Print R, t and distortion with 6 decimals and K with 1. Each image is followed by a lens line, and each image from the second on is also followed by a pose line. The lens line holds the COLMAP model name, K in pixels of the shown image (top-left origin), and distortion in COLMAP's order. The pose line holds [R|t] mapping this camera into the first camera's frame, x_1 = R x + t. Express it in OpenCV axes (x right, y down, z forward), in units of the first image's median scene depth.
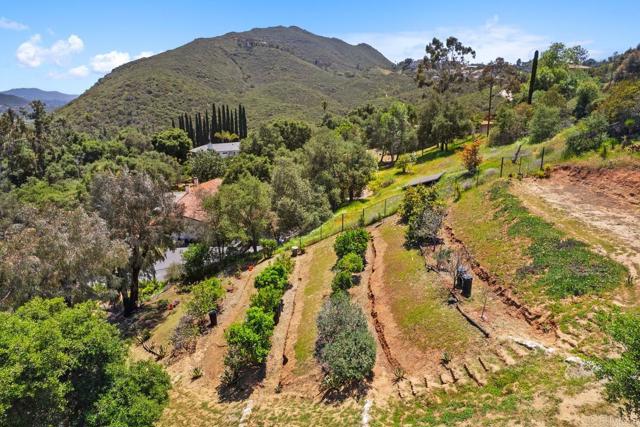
lens RADIAL K [[413.7, 0, 320.0], [0, 413.7, 213.5], [0, 0, 1]] dist [-0.081878, 0.078429]
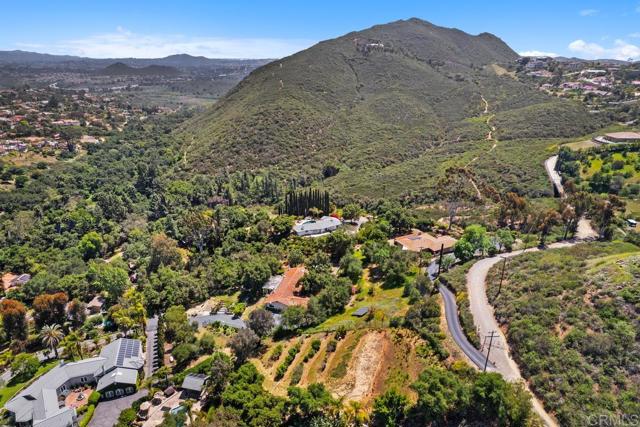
lens RADIAL K [[413.7, 0, 320.0], [0, 413.7, 213.5], [0, 0, 1]] dist [-0.081878, 0.078429]
pose [[0.957041, 0.104304, -0.270544, 0.061465], [-0.079486, 0.991691, 0.101152, -0.090891], [0.278847, -0.075302, 0.957379, -0.149345]]
